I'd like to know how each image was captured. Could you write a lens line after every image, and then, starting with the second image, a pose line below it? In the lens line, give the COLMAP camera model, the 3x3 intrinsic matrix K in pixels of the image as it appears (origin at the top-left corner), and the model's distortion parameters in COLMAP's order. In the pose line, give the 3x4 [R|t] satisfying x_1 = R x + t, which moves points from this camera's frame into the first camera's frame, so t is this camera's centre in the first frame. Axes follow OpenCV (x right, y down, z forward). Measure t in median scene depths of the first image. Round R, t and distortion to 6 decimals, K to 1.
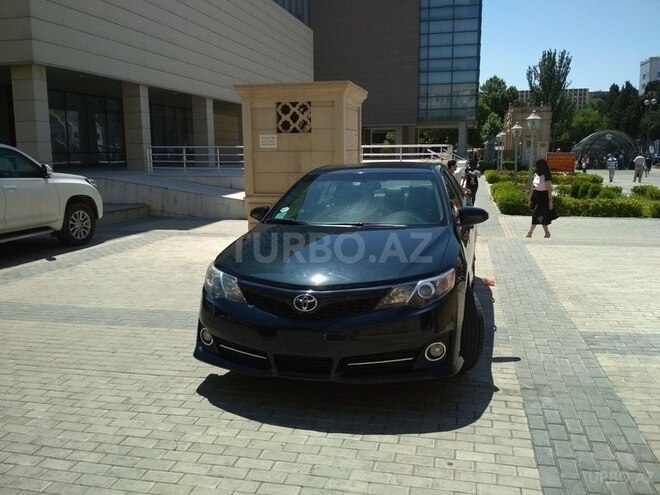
lens RADIAL K [[602.0, 0, 337.8], [0, 602.0, 245.9], [0, 0, 1]] dist [0.085047, -0.200029]
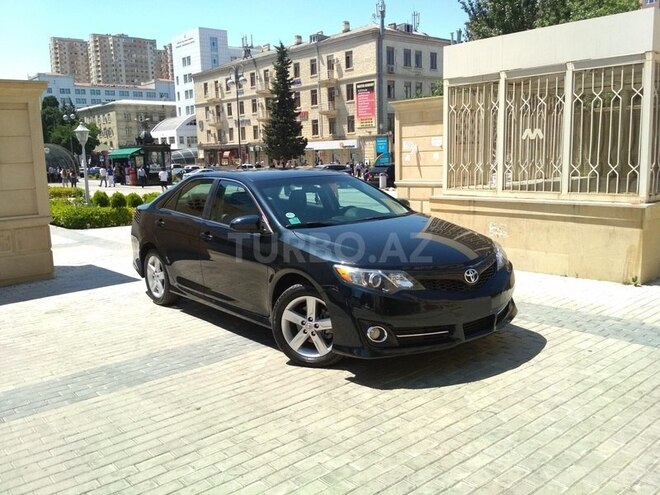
lens RADIAL K [[602.0, 0, 337.8], [0, 602.0, 245.9], [0, 0, 1]] dist [0.085047, -0.200029]
pose [[0.593745, -0.136196, 0.793043, -1.037119], [0.152466, 0.986760, 0.055315, -0.065185], [-0.790076, 0.088069, 0.606649, 0.412033]]
